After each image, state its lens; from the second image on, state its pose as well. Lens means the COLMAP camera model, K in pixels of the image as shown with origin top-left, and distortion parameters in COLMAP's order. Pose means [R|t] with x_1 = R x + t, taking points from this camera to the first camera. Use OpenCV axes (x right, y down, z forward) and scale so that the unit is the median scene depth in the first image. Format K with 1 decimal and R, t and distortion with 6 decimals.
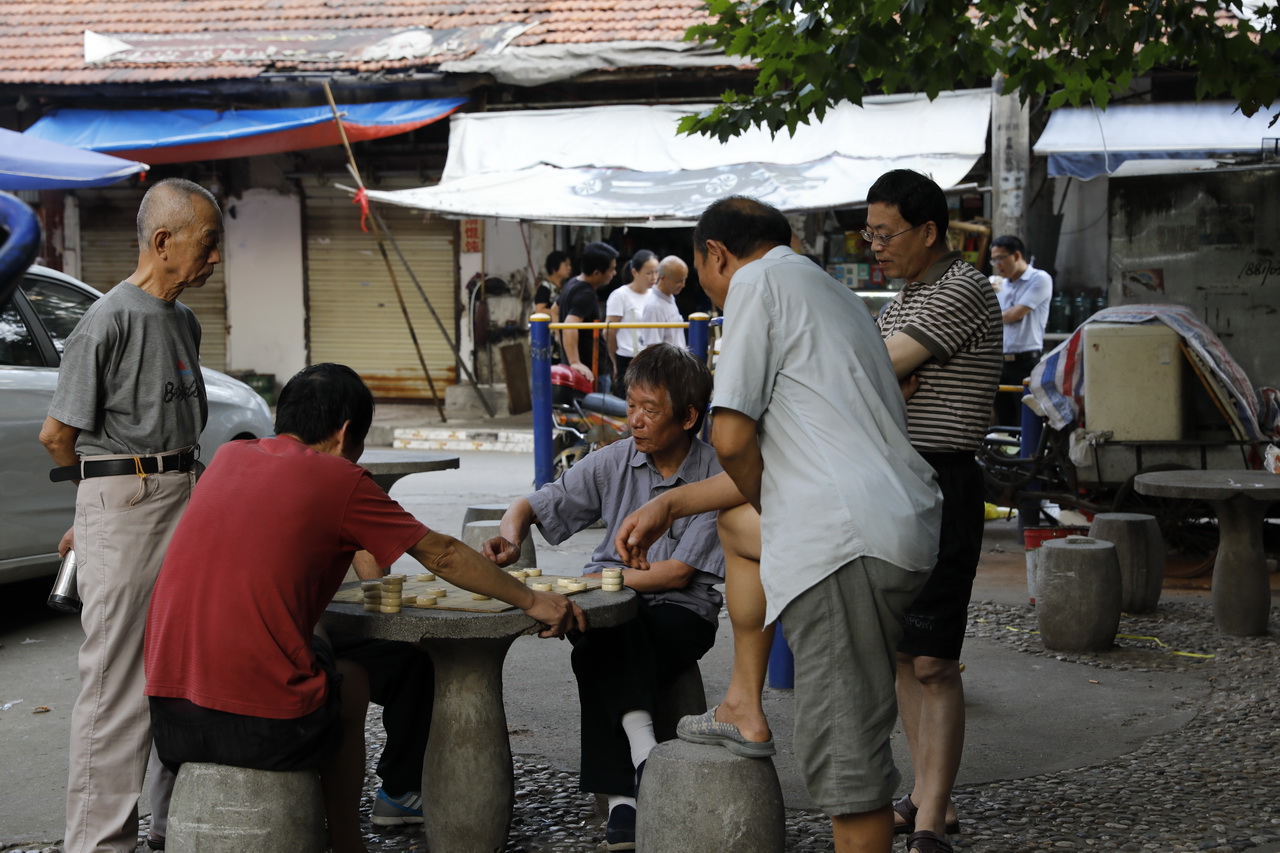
lens RADIAL K [[2575.0, 0, 638.4], [0, 2575.0, 425.6], [0, 0, 1]] dist [0.198226, 0.000000]
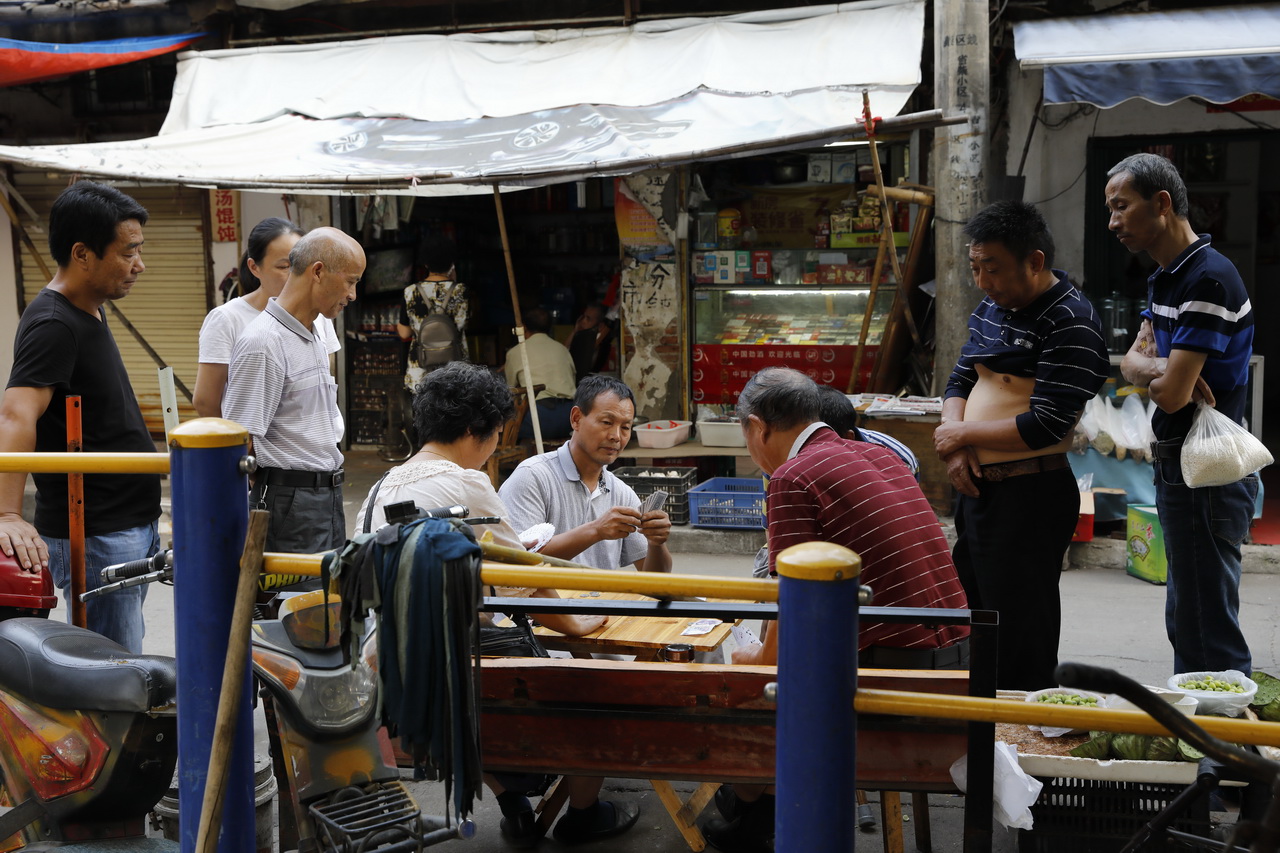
lens RADIAL K [[1663.0, 0, 641.7], [0, 1663.0, 427.2], [0, 0, 1]] dist [0.060691, 0.000000]
pose [[0.999195, -0.015733, 0.036900, 0.041744], [0.014318, 0.999164, 0.038303, -0.032243], [-0.037472, -0.037743, 0.998585, 0.545631]]
